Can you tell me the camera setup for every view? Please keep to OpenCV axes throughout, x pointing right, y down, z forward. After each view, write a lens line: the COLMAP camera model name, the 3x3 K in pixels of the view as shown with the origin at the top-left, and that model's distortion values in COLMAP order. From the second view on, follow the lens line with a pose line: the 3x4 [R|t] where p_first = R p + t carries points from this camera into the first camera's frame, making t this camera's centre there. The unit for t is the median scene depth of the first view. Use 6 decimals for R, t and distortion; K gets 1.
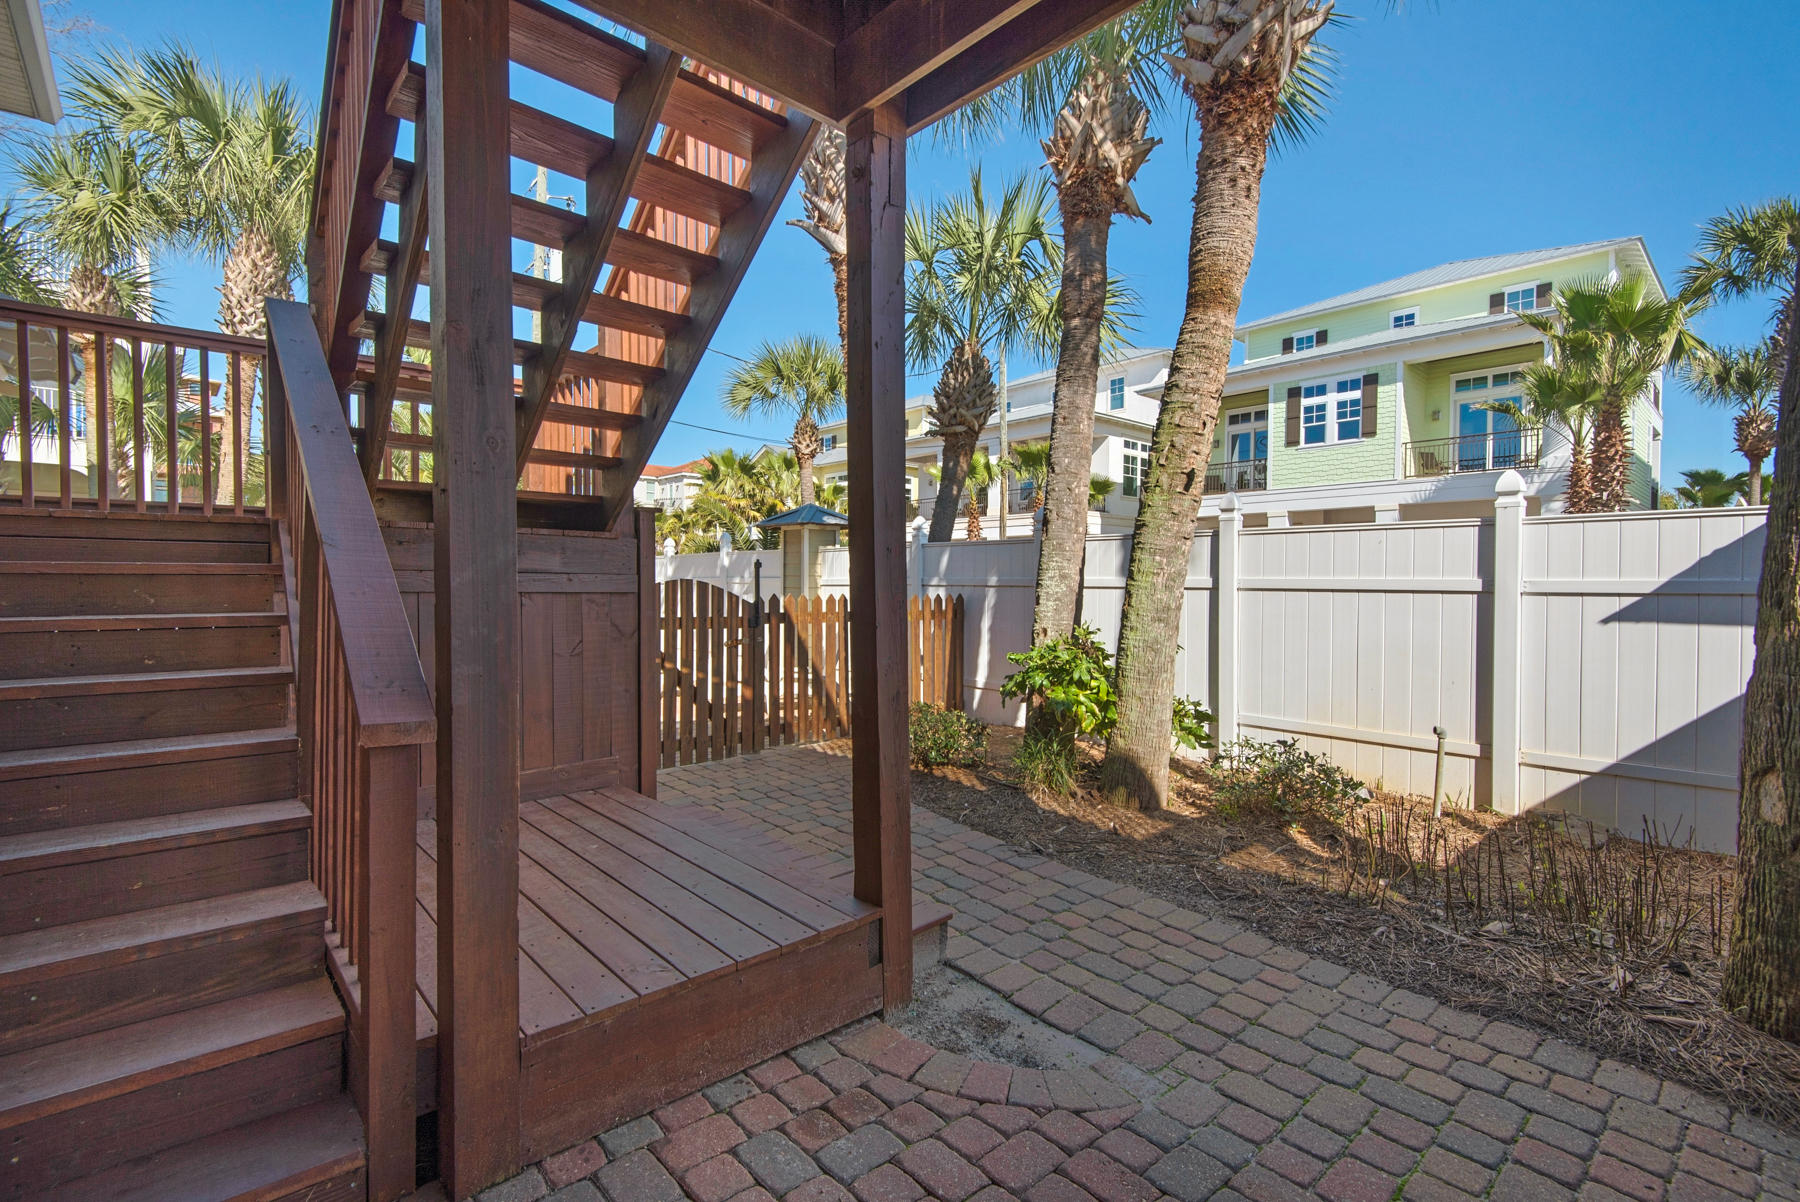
lens RADIAL K [[839.5, 0, 899.5], [0, 839.5, 600.2], [0, 0, 1]] dist [0.002267, -0.002223]
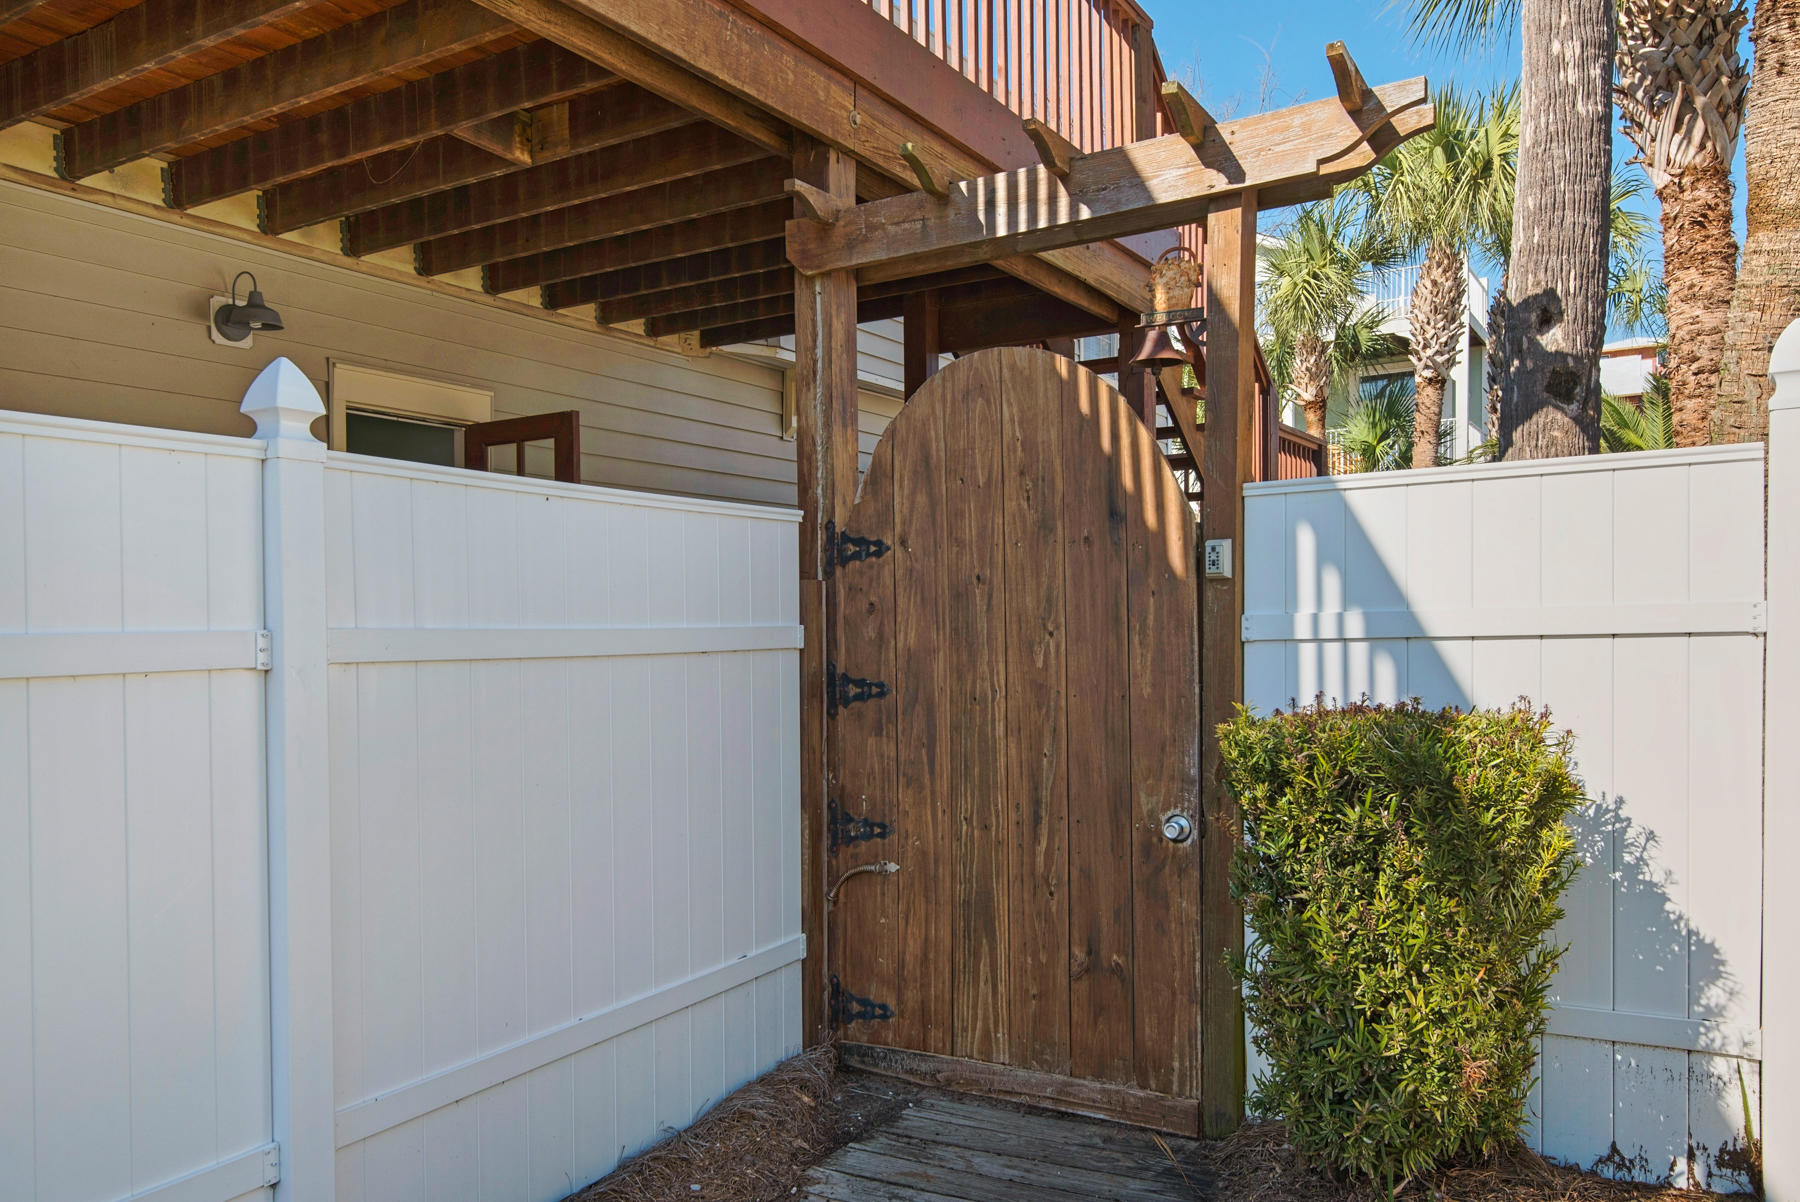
lens RADIAL K [[1291.7, 0, 895.5], [0, 1291.7, 678.1], [0, 0, 1]] dist [-0.000193, 0.001990]
pose [[0.292894, 0.028861, -0.955709, 0.213669], [-0.003424, 0.999570, 0.029136, 0.002708], [0.956139, -0.005262, 0.292867, -0.005977]]
